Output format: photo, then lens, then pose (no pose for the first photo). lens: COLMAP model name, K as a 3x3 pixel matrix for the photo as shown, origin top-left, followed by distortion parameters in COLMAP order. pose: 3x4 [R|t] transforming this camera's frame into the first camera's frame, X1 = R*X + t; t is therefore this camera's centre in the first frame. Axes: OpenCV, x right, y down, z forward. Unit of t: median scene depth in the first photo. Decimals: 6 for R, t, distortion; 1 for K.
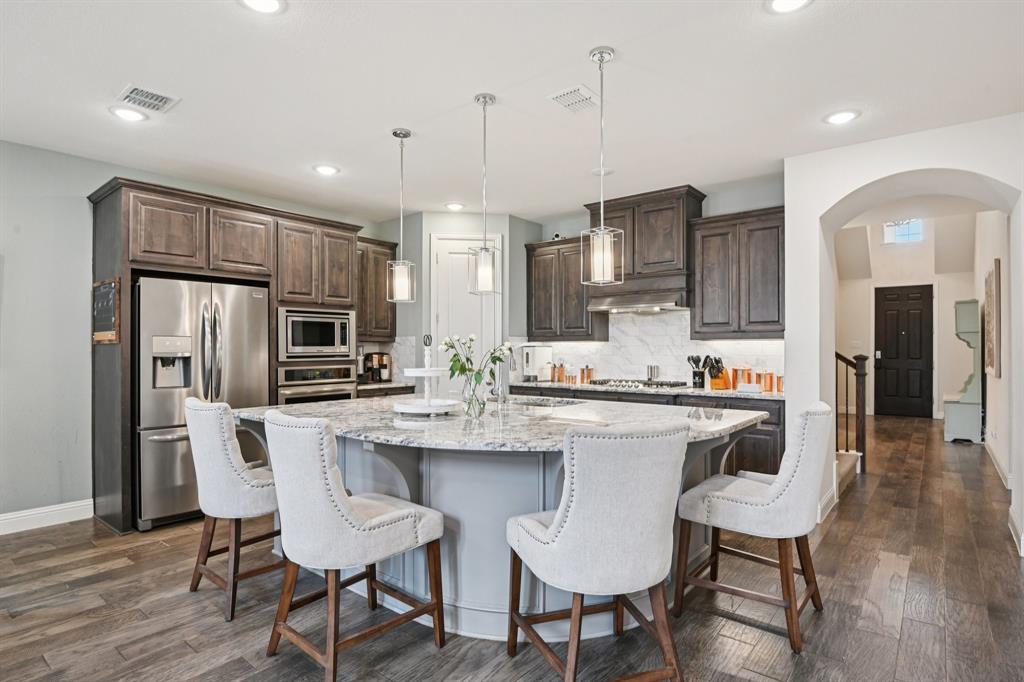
lens RADIAL K [[539.1, 0, 516.2], [0, 539.1, 345.3], [0, 0, 1]] dist [-0.006579, -0.011251]
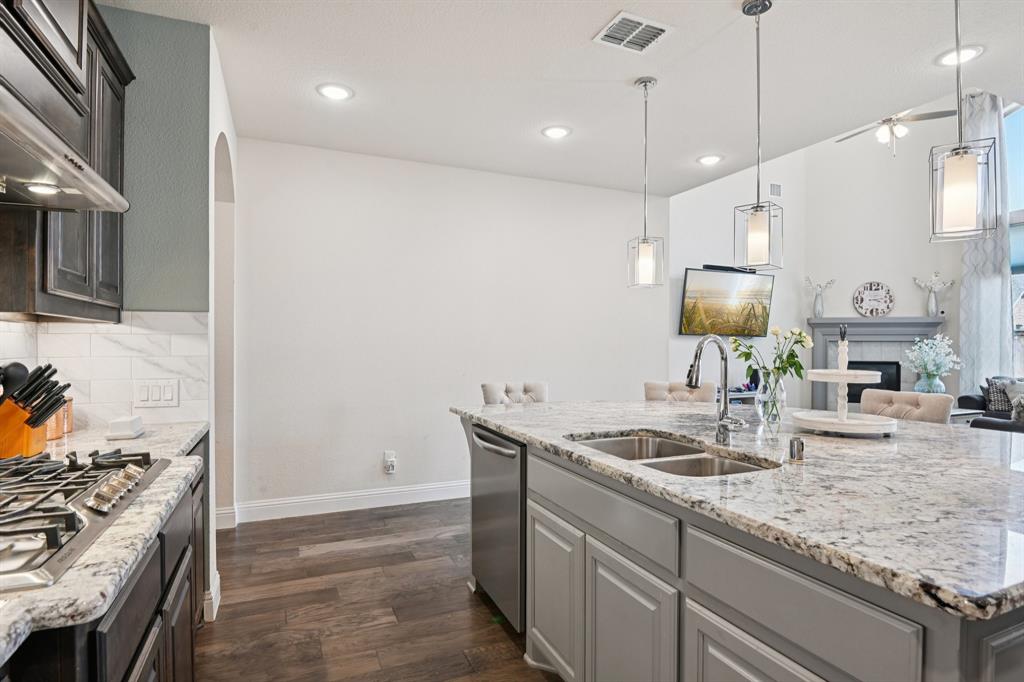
lens RADIAL K [[539.1, 0, 516.2], [0, 539.1, 345.3], [0, 0, 1]] dist [-0.006579, -0.011251]
pose [[-0.885180, -0.004294, 0.465229, -0.077818], [-0.007646, 0.999957, -0.005318, 0.010225], [-0.465186, -0.008264, -0.885174, 1.297584]]
